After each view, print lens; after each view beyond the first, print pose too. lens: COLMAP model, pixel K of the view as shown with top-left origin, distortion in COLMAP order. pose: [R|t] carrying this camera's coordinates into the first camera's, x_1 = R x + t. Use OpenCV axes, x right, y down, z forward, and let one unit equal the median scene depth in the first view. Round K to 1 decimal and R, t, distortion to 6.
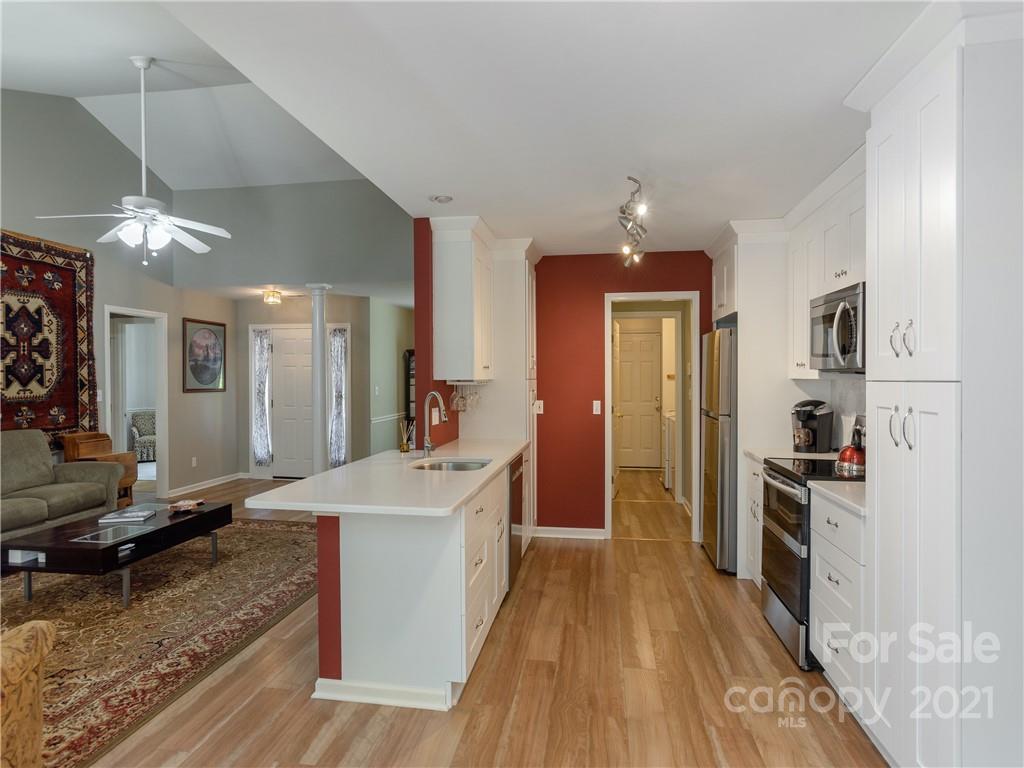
lens RADIAL K [[566.2, 0, 512.0], [0, 566.2, 384.0], [0, 0, 1]] dist [0.003815, 0.010213]
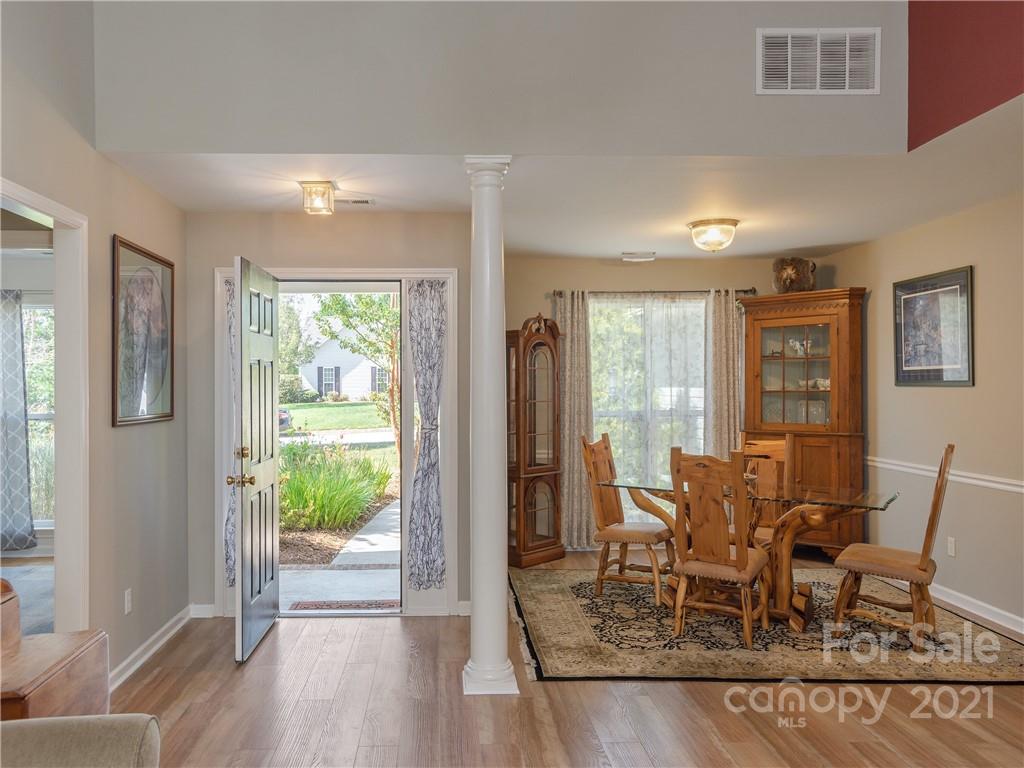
lens RADIAL K [[735.6, 0, 458.6], [0, 735.6, 401.4], [0, 0, 1]] dist [0.023456, 0.002715]
pose [[0.981439, -0.011180, 0.191450, -0.605672], [0.008424, 0.999849, 0.015200, -0.012838], [-0.191591, -0.013305, 0.981385, 0.625690]]
